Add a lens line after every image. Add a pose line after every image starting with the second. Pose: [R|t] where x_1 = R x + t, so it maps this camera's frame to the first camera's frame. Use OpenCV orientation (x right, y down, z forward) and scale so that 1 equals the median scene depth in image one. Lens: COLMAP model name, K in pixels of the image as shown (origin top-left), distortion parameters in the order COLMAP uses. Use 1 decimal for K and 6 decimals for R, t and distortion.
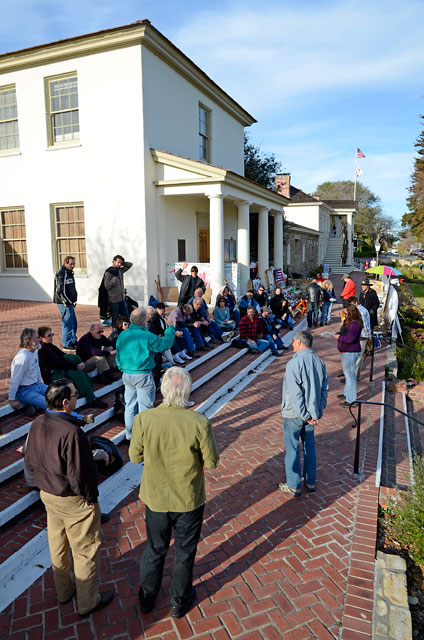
lens RADIAL K [[439.9, 0, 213.8], [0, 439.9, 321.3], [0, 0, 1]] dist [-0.049514, 0.033753]
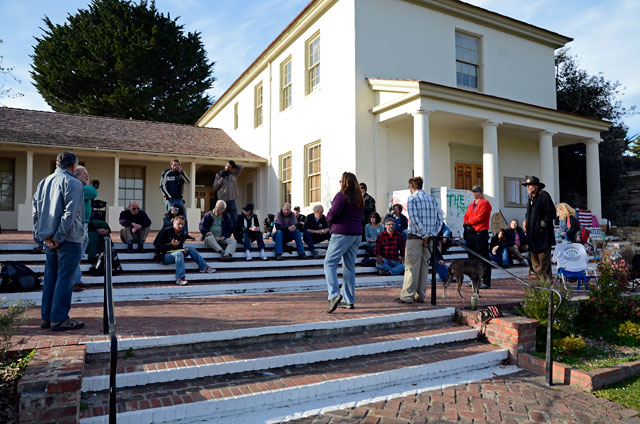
lens RADIAL K [[439.9, 0, 321.5], [0, 439.9, 211.6], [0, 0, 1]] dist [-0.049514, 0.033753]
pose [[0.765346, -0.014437, -0.643457, 0.410889], [-0.114748, 0.980671, -0.158487, 0.076137], [0.633307, 0.195133, 0.748896, 0.229508]]
